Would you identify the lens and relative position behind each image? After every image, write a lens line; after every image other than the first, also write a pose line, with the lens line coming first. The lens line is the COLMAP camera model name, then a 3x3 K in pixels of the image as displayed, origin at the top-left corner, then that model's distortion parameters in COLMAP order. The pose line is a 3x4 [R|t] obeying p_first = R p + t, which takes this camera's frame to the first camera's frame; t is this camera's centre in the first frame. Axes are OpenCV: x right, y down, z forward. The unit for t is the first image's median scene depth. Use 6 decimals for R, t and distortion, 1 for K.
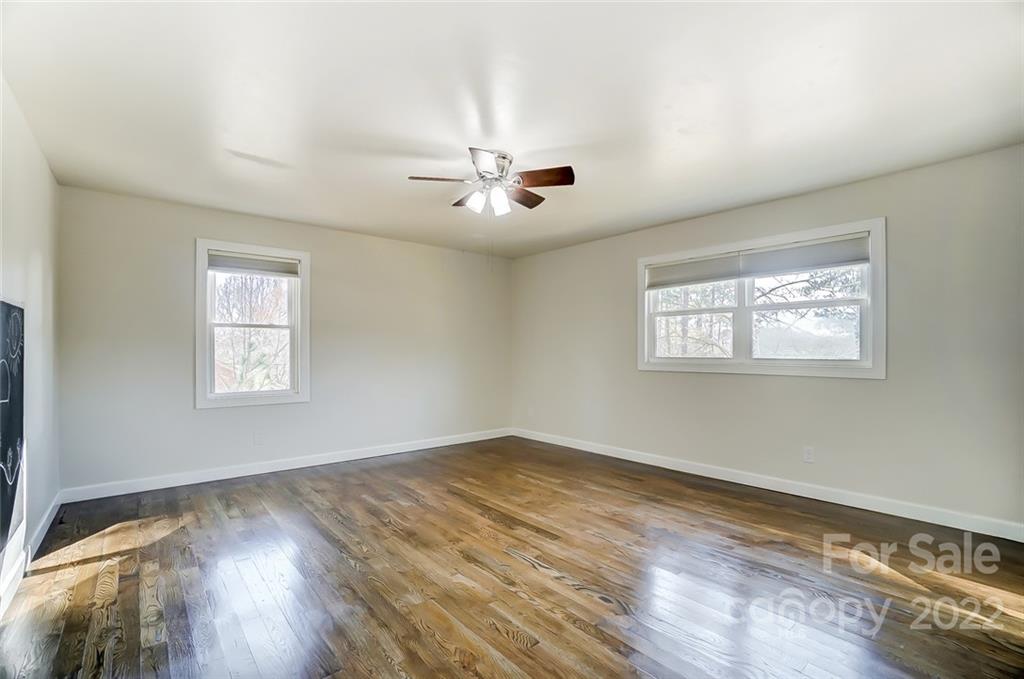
lens RADIAL K [[456.4, 0, 516.3], [0, 456.4, 347.1], [0, 0, 1]] dist [-0.016659, 0.003178]
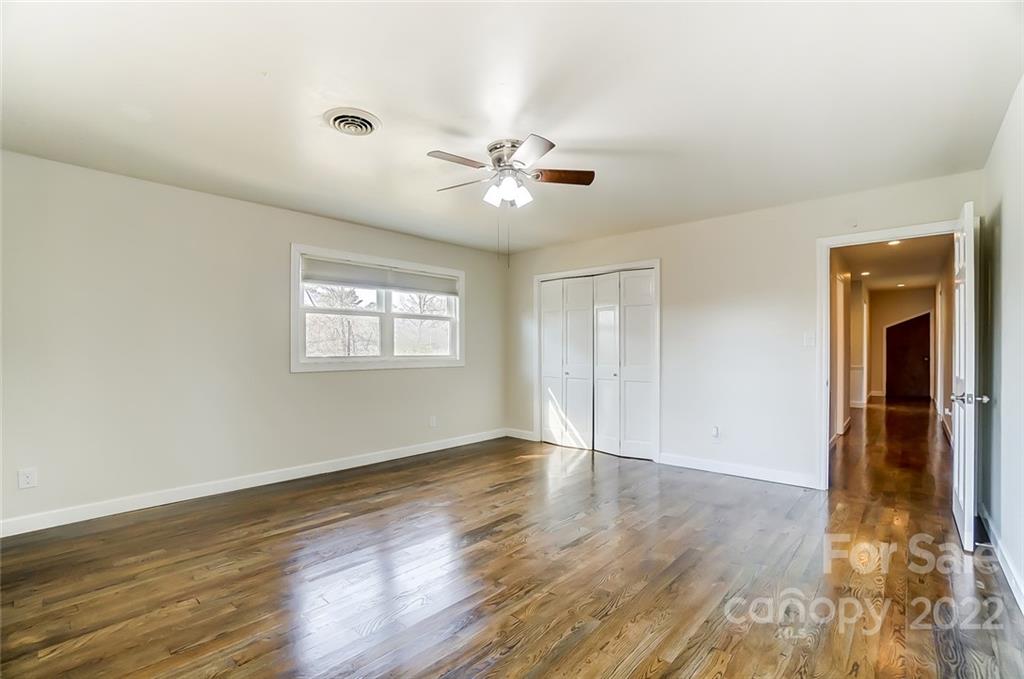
lens RADIAL K [[456.4, 0, 503.9], [0, 456.4, 349.6], [0, 0, 1]] dist [-0.016659, 0.003178]
pose [[-0.082952, -0.001866, 0.996552, -0.759896], [-0.006100, 0.999980, 0.001364, 0.004250], [-0.996535, -0.005966, -0.082962, 0.825357]]
